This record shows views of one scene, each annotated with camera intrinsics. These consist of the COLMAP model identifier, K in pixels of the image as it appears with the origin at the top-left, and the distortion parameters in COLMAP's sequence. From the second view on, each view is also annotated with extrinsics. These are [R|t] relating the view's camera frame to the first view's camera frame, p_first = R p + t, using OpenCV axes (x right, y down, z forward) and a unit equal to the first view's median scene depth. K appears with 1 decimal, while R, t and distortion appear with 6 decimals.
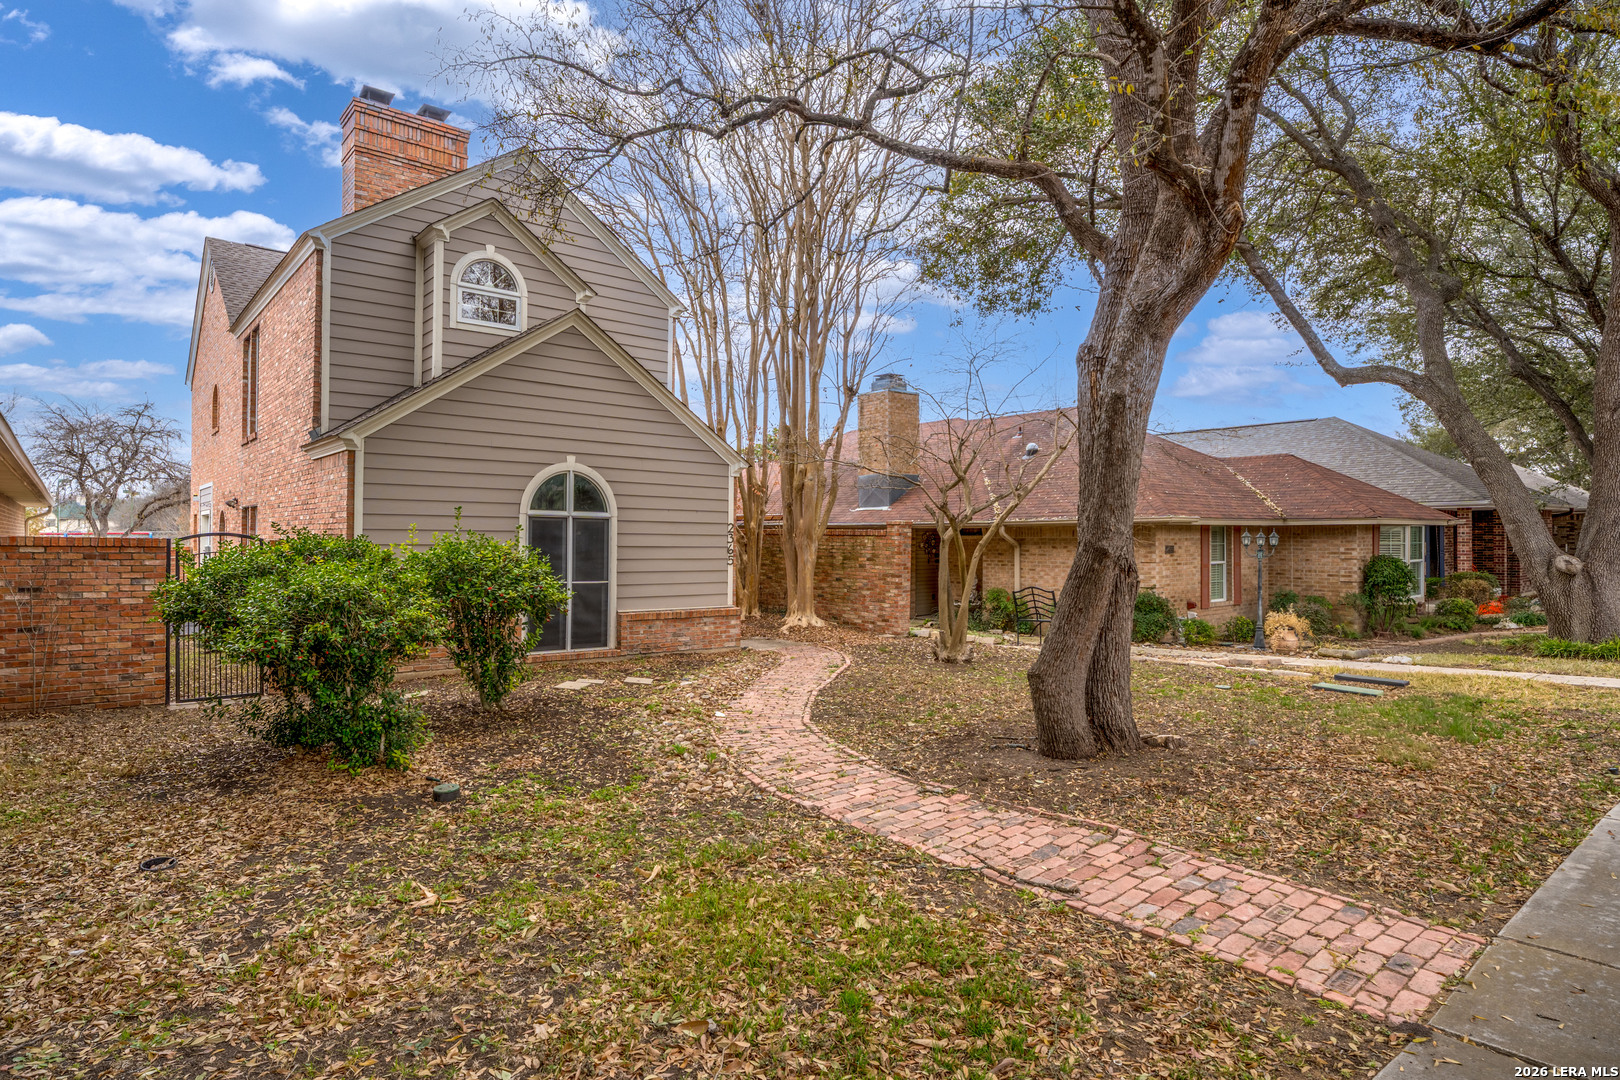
lens RADIAL K [[874.1, 0, 810.0], [0, 874.1, 540.0], [0, 0, 1]] dist [0.000218, 0.000091]
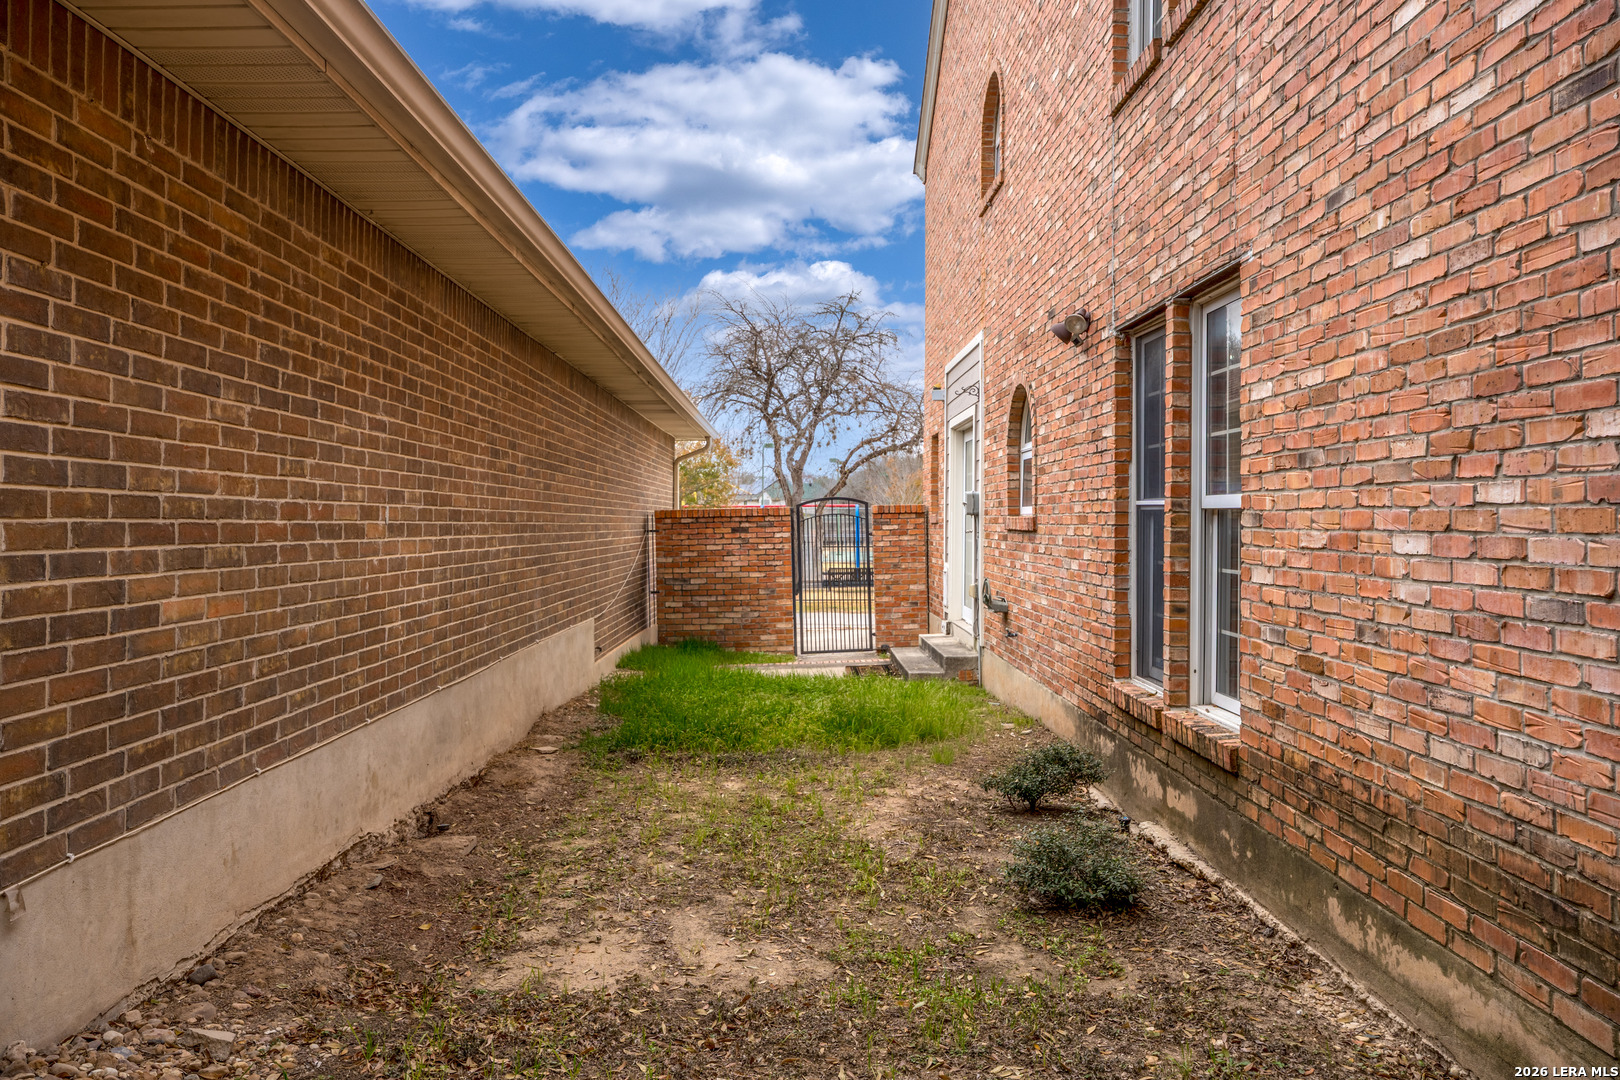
lens RADIAL K [[1123.7, 0, 810.0], [0, 1123.7, 540.0], [0, 0, 1]] dist [0.000179, 0.000006]
pose [[0.772238, 0.003366, -0.635325, -0.306108], [0.000682, 0.999981, 0.006127, 0.016510], [0.635333, -0.005165, 0.772221, 0.407114]]
